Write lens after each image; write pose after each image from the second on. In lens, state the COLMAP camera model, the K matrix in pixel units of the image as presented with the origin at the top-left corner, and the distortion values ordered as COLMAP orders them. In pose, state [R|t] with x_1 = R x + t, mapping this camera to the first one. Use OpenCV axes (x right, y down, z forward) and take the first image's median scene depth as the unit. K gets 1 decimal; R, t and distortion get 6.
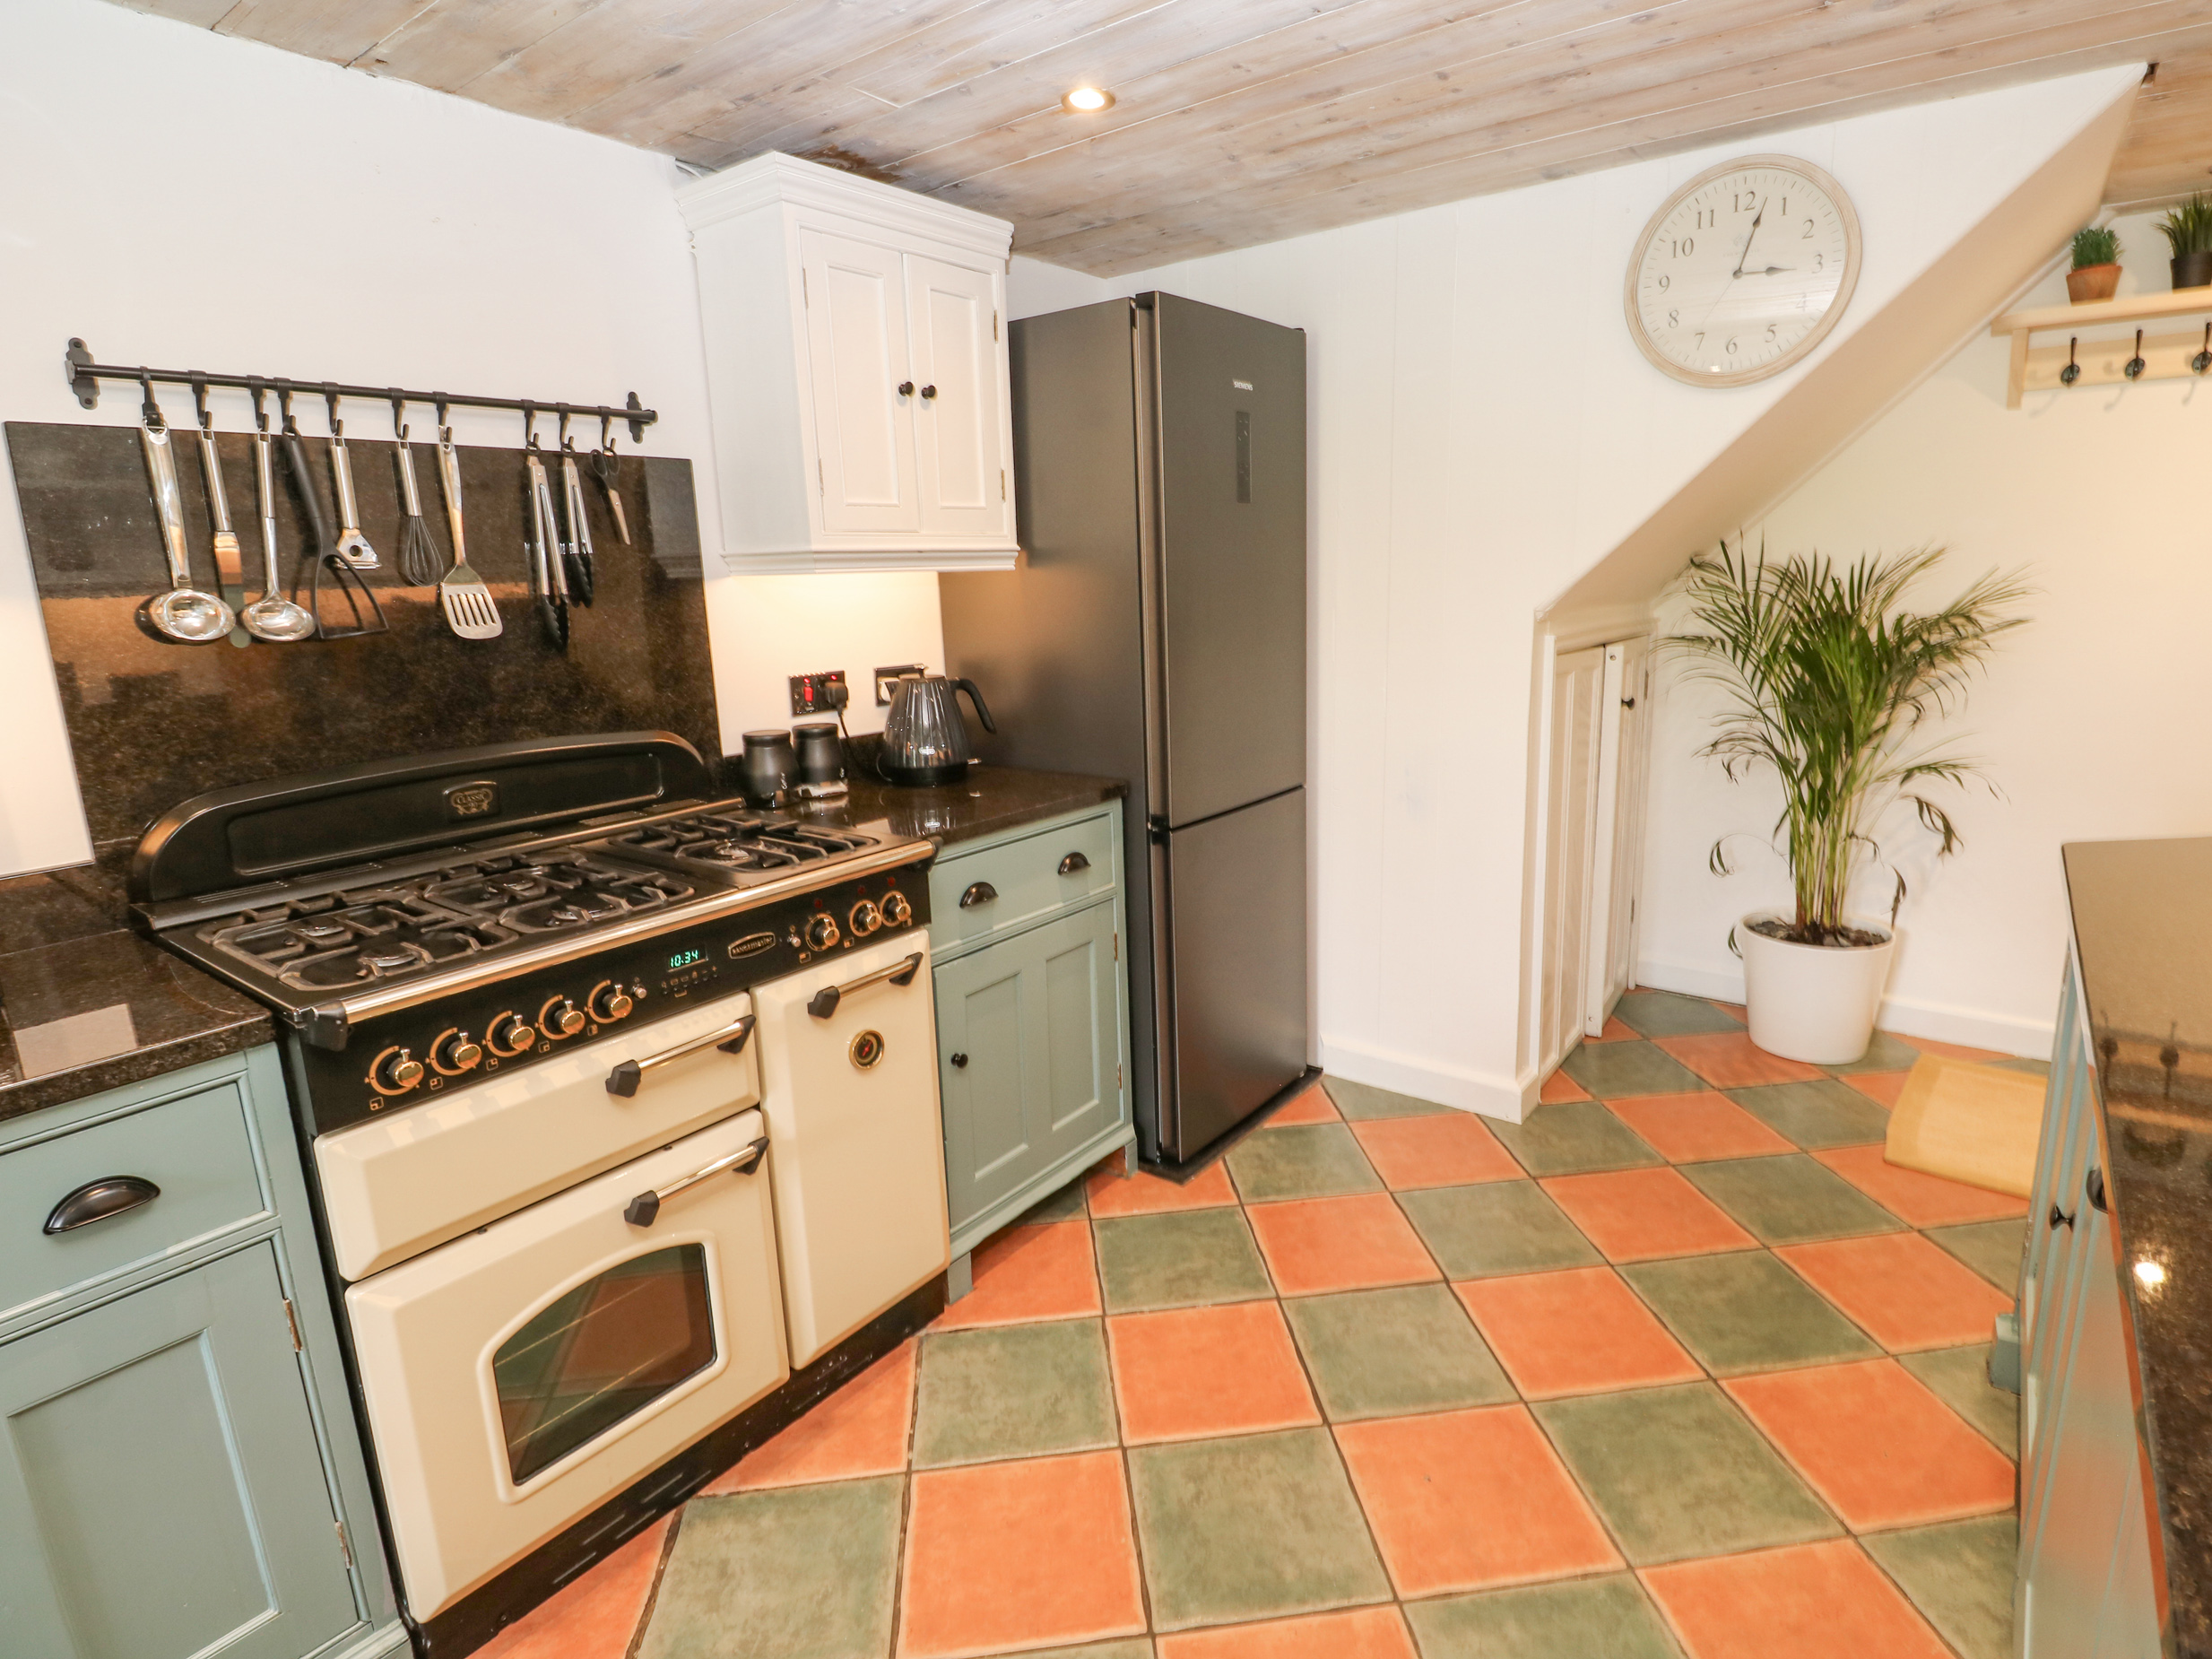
lens RADIAL K [[1160.1, 0, 1153.1], [0, 1160.1, 819.7], [0, 0, 1]] dist [0.001873, -0.012161]
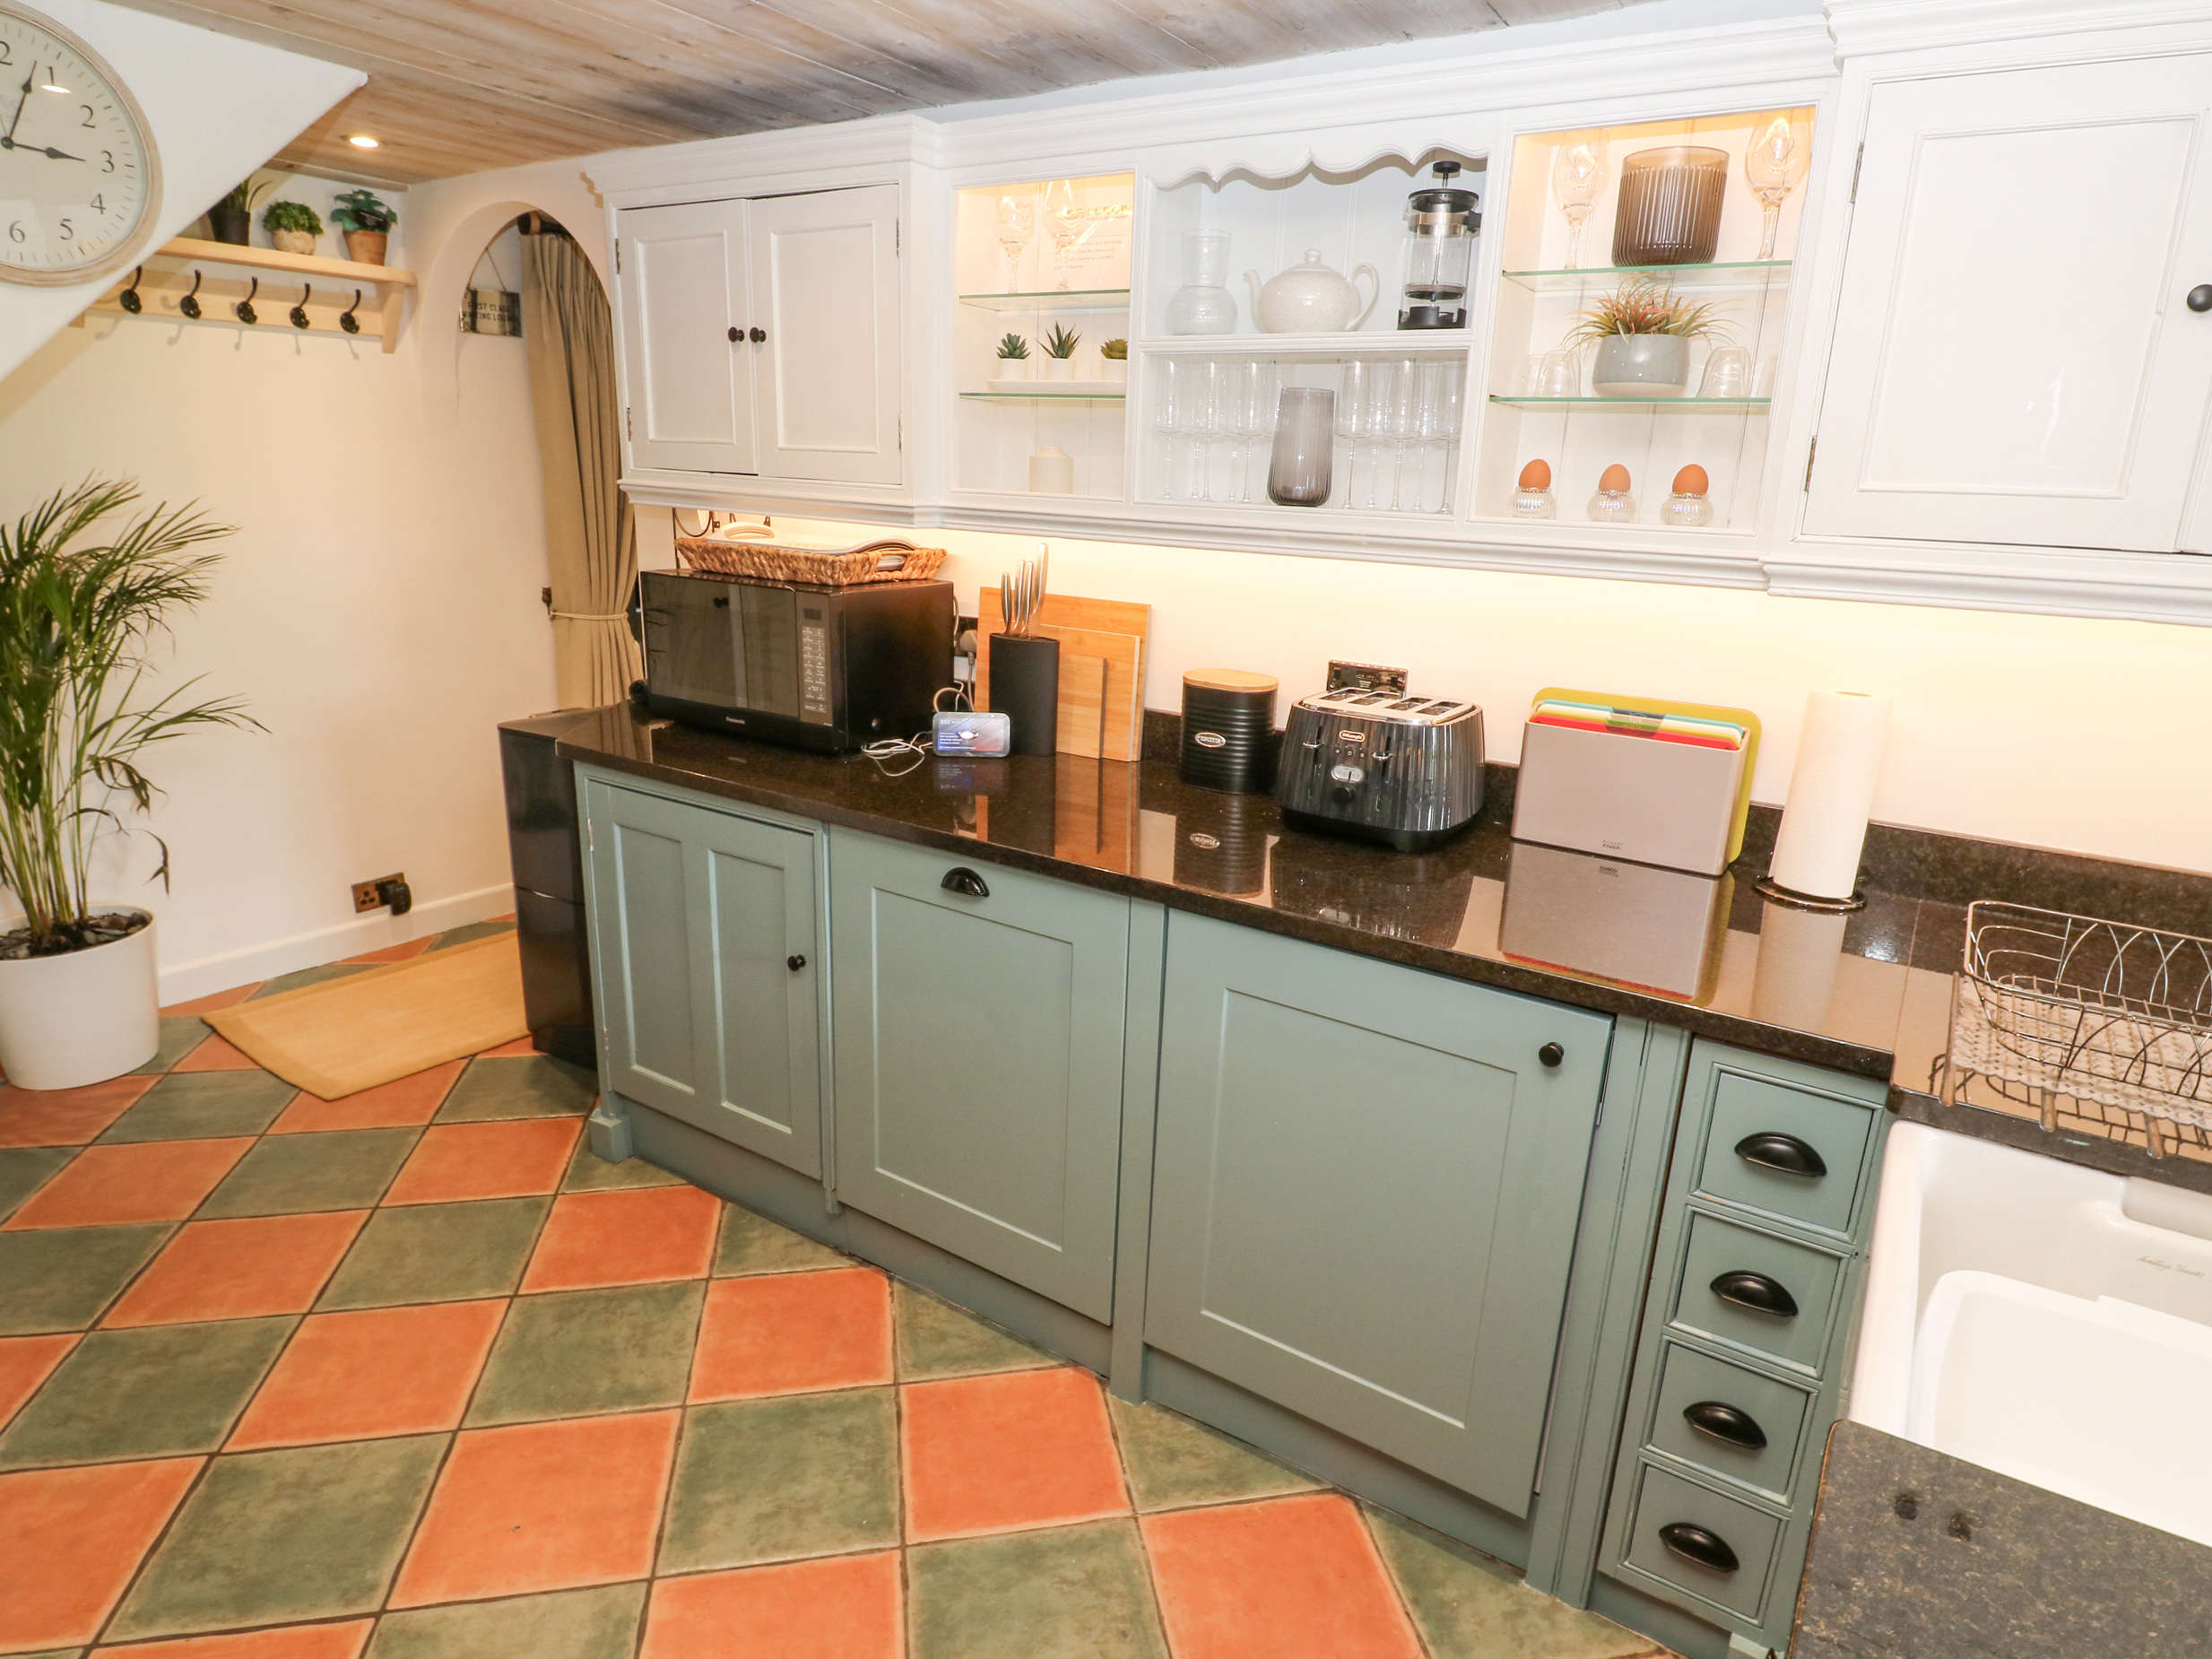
lens RADIAL K [[1244.5, 0, 1146.5], [0, 1244.5, 826.2], [0, 0, 1]] dist [-0.003266, -0.009156]
pose [[-0.077118, -0.241503, 0.967331, -0.424408], [0.167509, 0.953291, 0.251352, -0.088474], [-0.982850, 0.181421, -0.033062, 0.296015]]
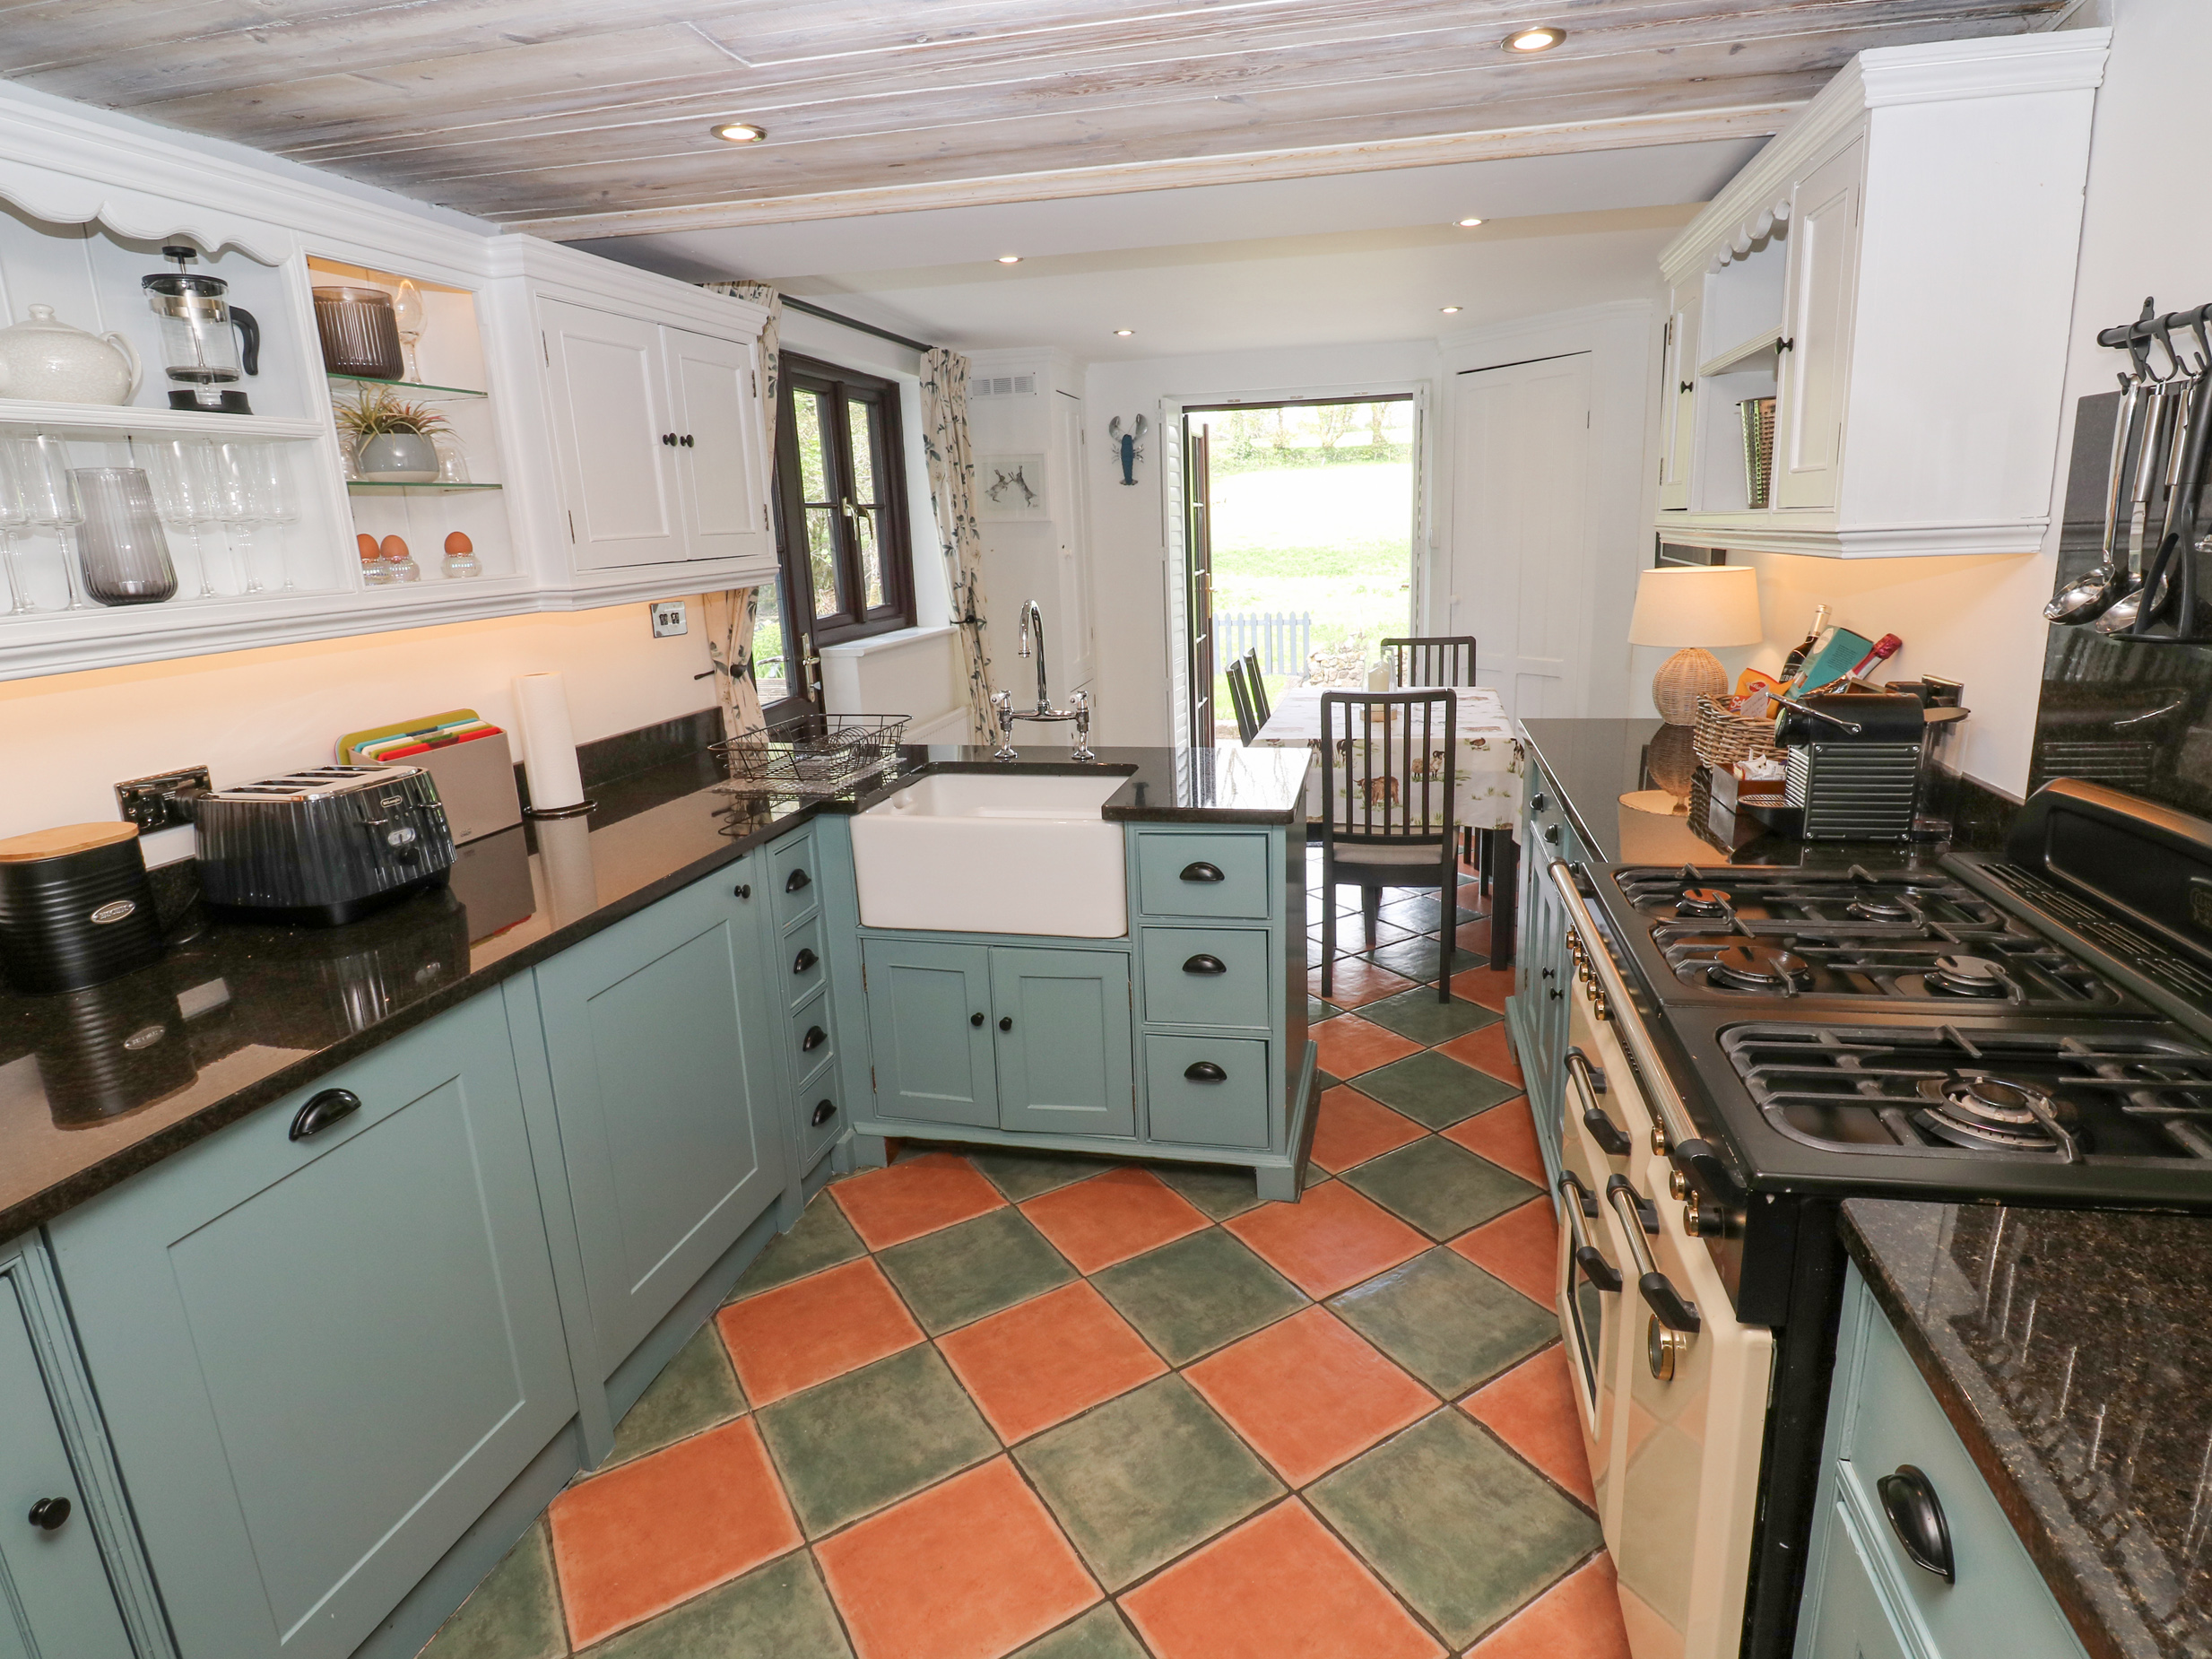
lens RADIAL K [[1160.1, 0, 1123.6], [0, 1160.1, 810.0], [0, 0, 1]] dist [0.001873, -0.012161]
pose [[-0.915529, 0.162428, -0.368001, 0.155744], [-0.015506, 0.899919, 0.435781, -0.252602], [0.401954, 0.404676, -0.821383, 0.931969]]
